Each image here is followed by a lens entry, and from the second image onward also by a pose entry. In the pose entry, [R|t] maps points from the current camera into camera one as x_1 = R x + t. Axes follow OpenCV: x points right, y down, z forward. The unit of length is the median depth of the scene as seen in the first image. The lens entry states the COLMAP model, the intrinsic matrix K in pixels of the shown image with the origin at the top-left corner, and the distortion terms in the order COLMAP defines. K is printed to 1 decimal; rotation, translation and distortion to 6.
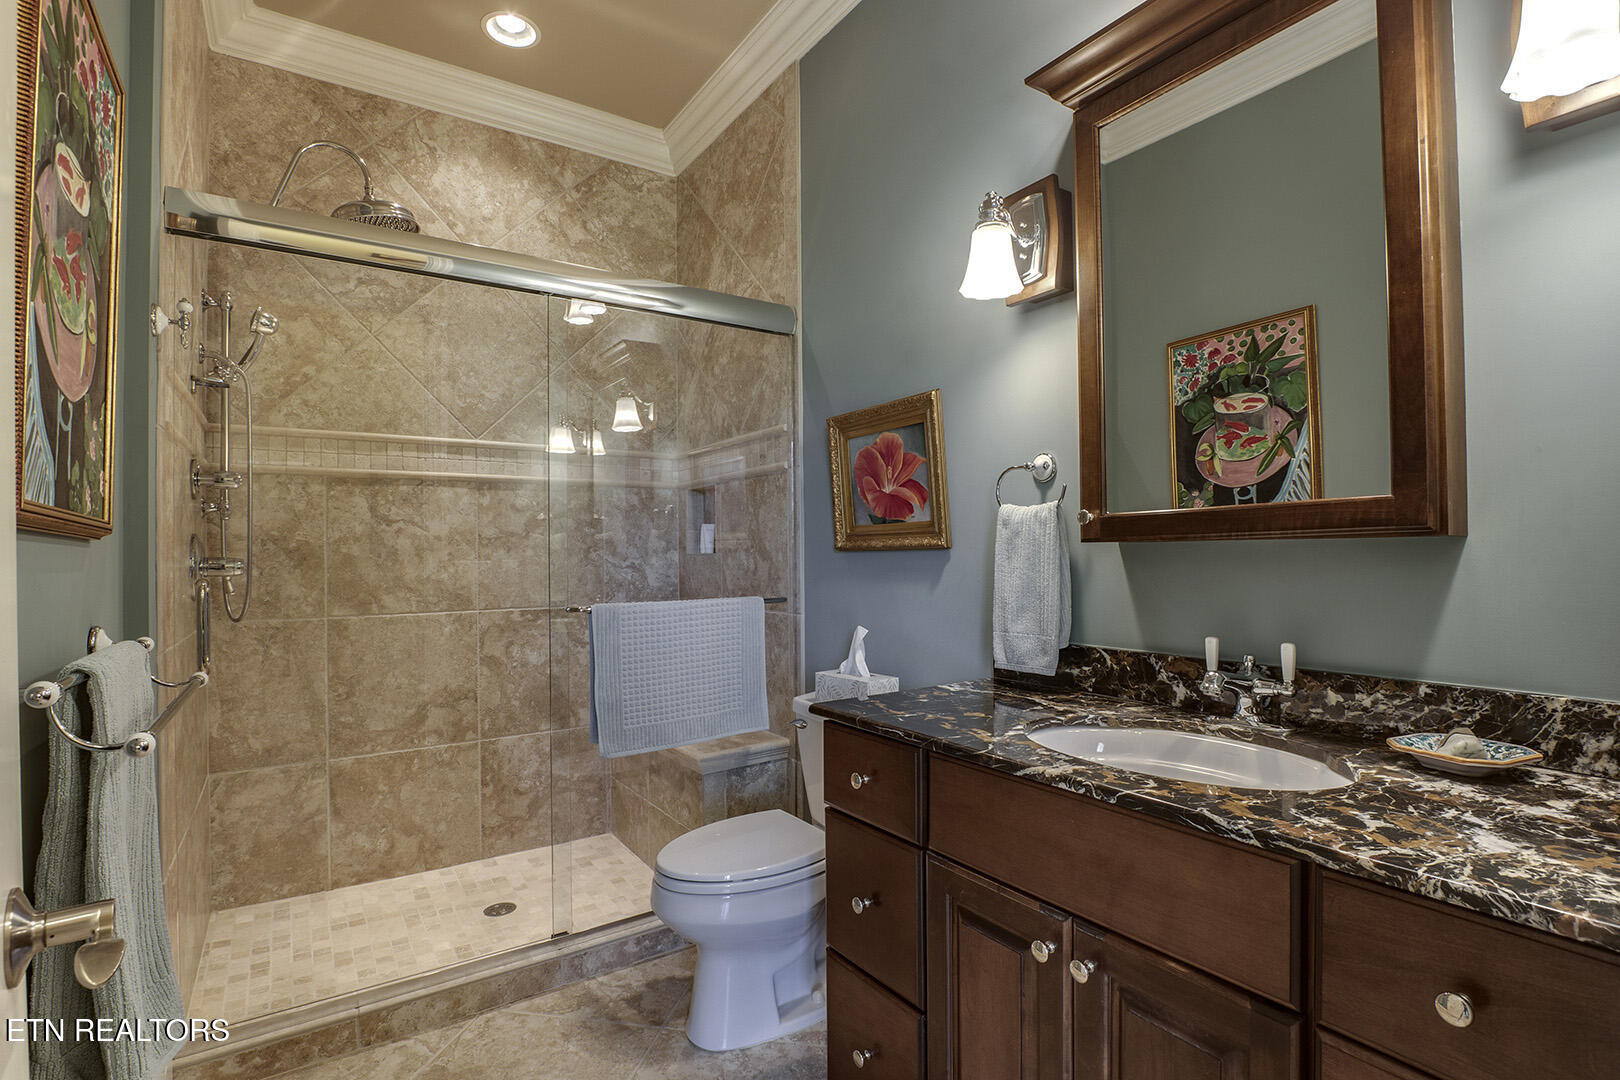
lens RADIAL K [[758.8, 0, 813.4], [0, 758.8, 551.1], [0, 0, 1]] dist [-0.029325, 0.006538]
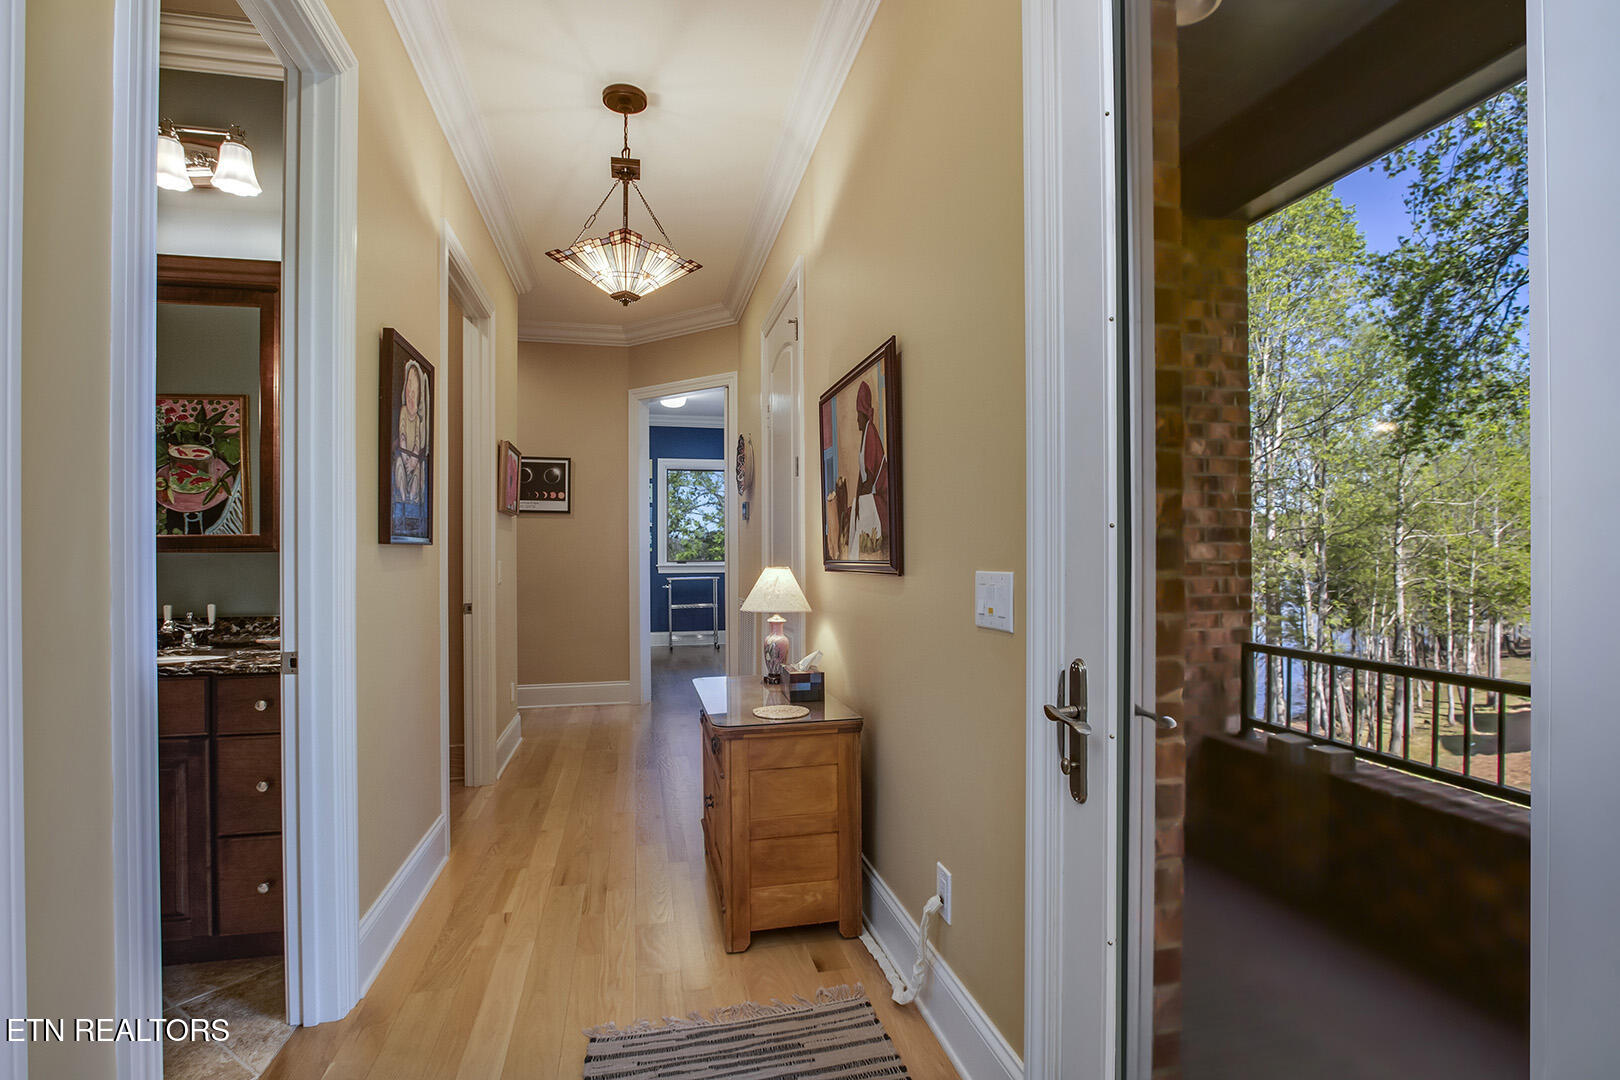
lens RADIAL K [[758.8, 0, 813.4], [0, 758.8, 551.1], [0, 0, 1]] dist [-0.029325, 0.006538]
pose [[0.354425, 0.012974, 0.934995, -0.319725], [-0.002460, 0.999913, -0.012942, 0.000826], [-0.935081, 0.002287, 0.354426, -0.582627]]
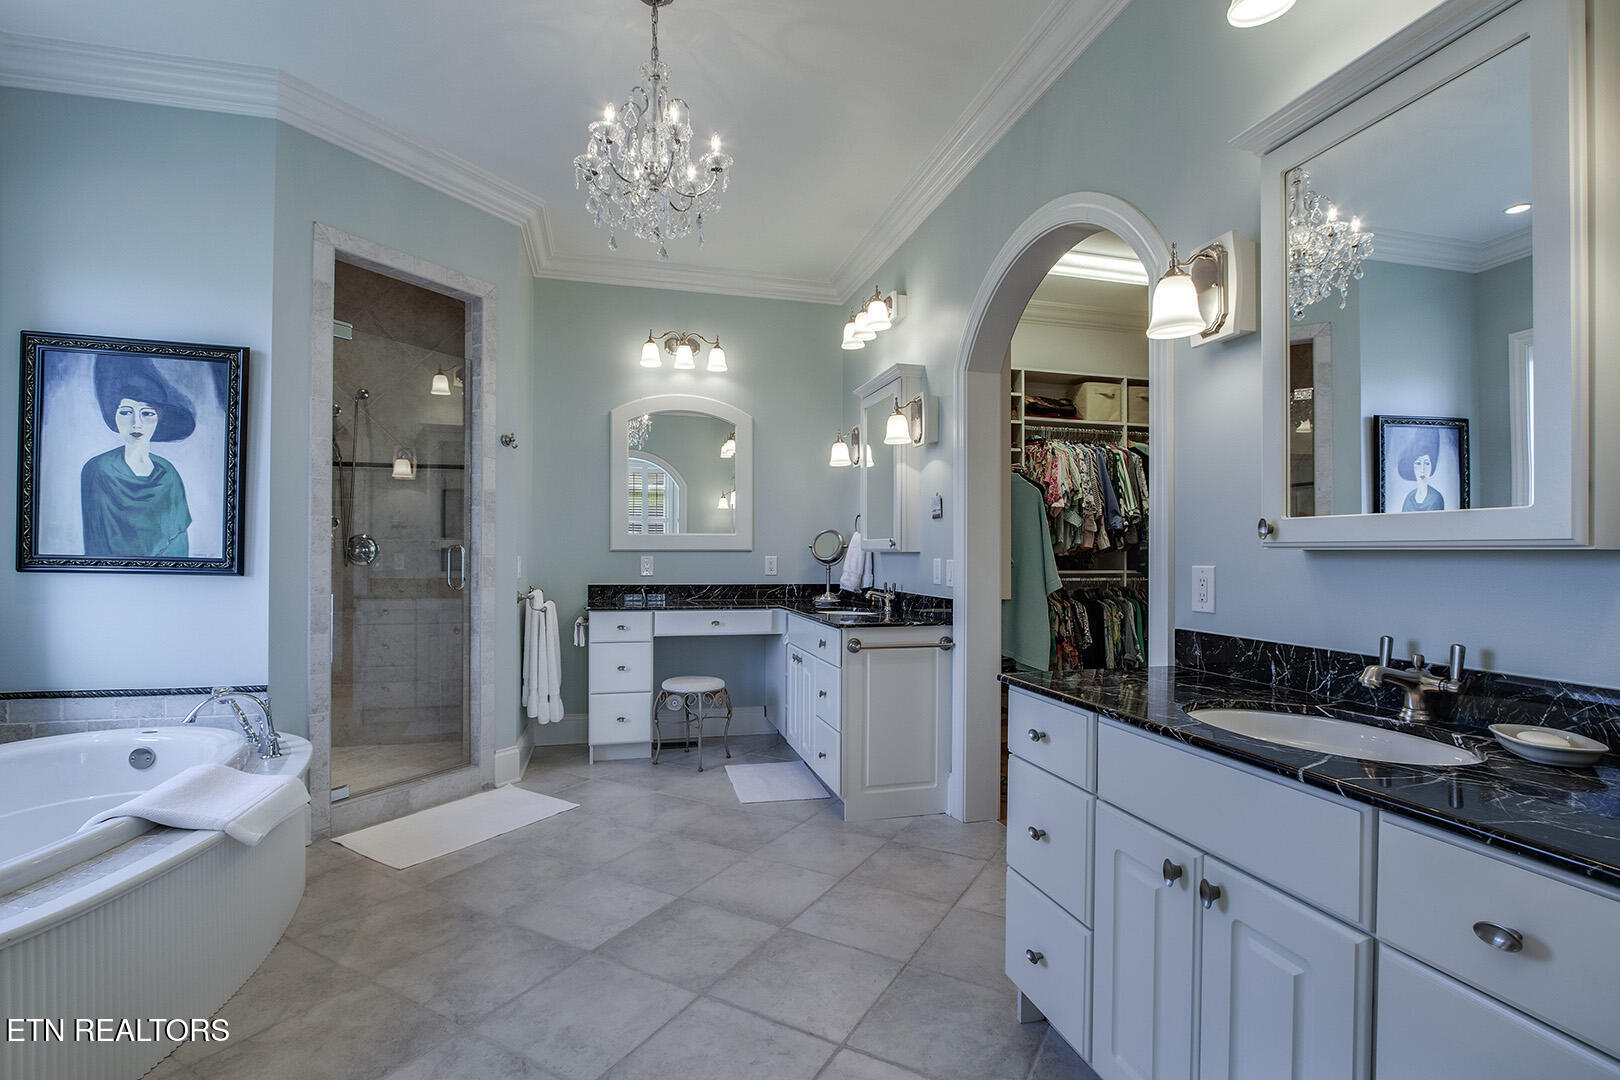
lens RADIAL K [[758.8, 0, 813.4], [0, 758.8, 551.1], [0, 0, 1]] dist [-0.029325, 0.006538]
pose [[0.936721, 0.012286, -0.349861, 0.068397], [-0.013935, 0.999900, -0.002196, 0.002166], [0.349799, 0.006933, 0.936799, -0.151725]]
